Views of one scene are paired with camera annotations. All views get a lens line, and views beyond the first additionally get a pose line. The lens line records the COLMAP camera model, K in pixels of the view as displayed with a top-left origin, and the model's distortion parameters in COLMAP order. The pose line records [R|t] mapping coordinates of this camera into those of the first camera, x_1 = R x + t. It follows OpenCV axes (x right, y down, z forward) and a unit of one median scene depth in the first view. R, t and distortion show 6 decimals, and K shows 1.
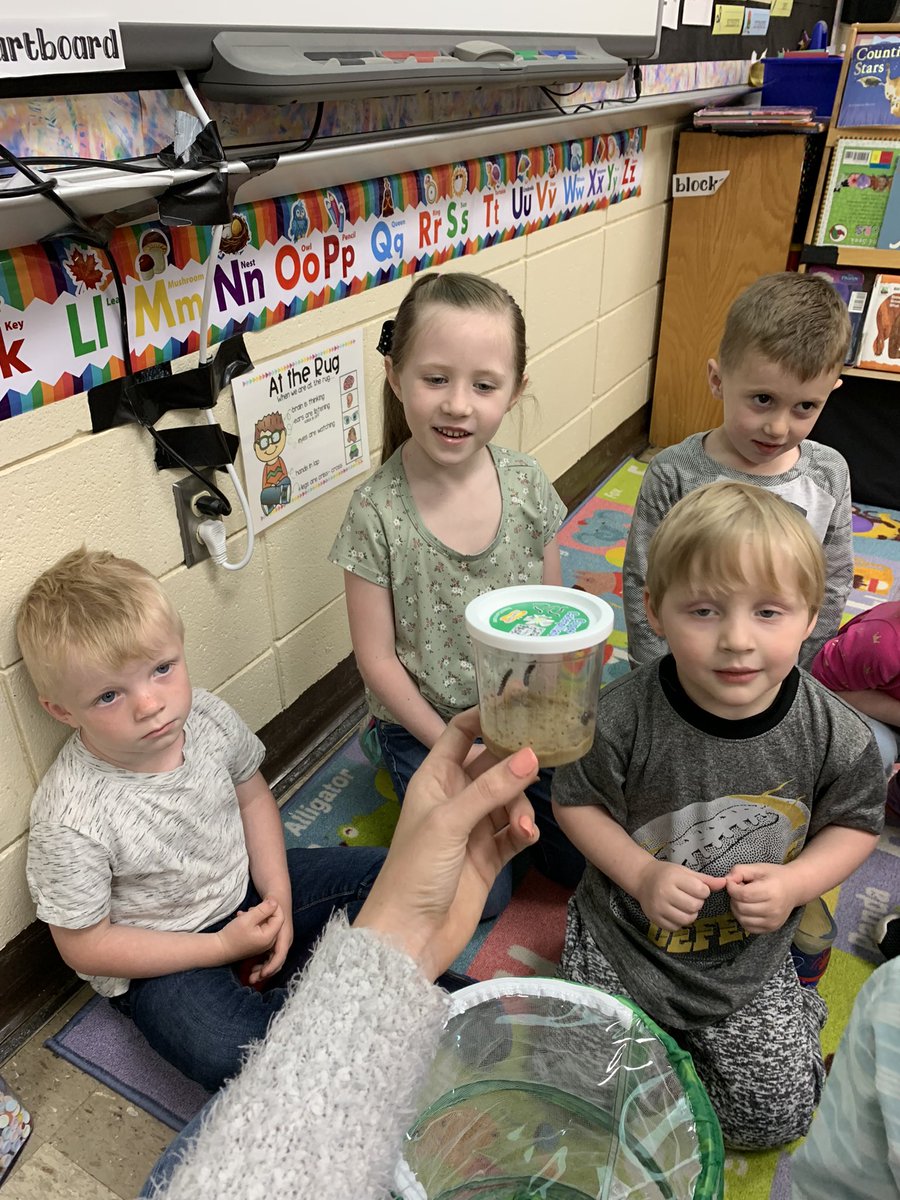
lens RADIAL K [[913.0, 0, 445.2], [0, 913.0, 594.6], [0, 0, 1]] dist [0.002005, -0.003069]
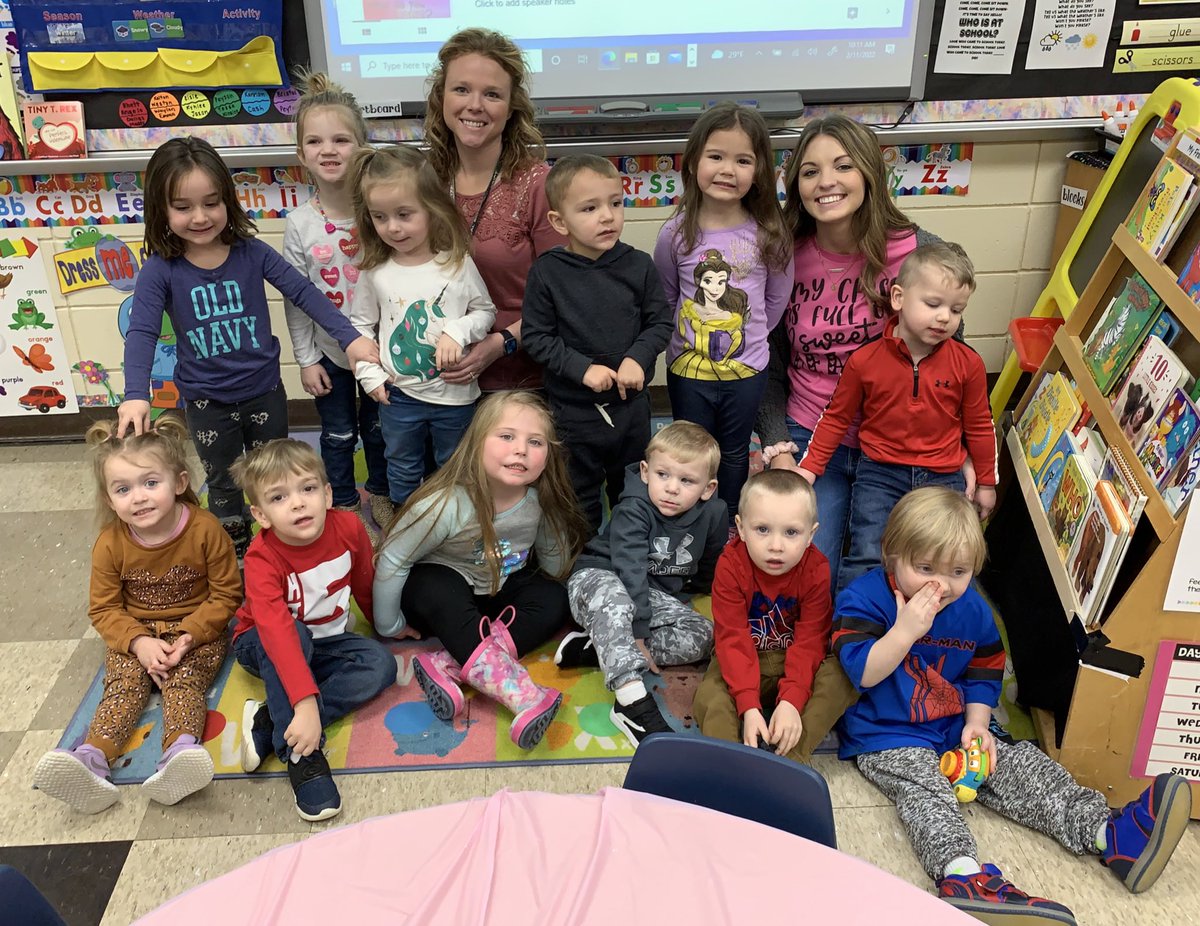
lens RADIAL K [[1085.4, 0, 600.0], [0, 1085.4, 463.0], [0, 0, 1]] dist [0.063586, -0.129848]
pose [[0.542871, 0.384953, -0.746393, 1.177728], [-0.413831, 0.895983, 0.161115, -0.146217], [0.730777, 0.221416, 0.645709, -0.228670]]
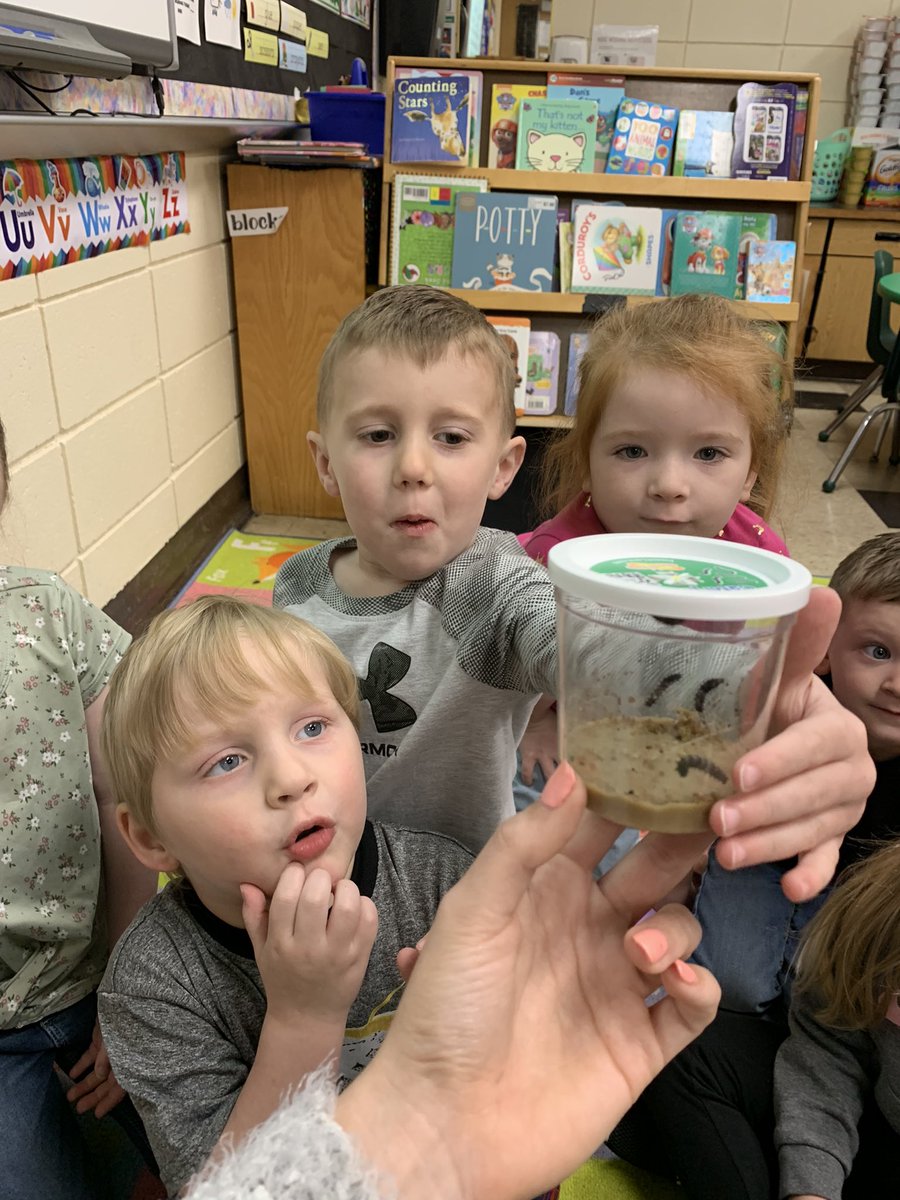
lens RADIAL K [[930.6, 0, 450.0], [0, 930.6, 600.0], [0, 0, 1]] dist [0.004745, -0.019757]
pose [[0.912962, -0.144511, 0.381599, 0.054807], [0.165459, 0.985961, -0.022474, -0.037282], [-0.372994, 0.083657, 0.924055, 0.133535]]
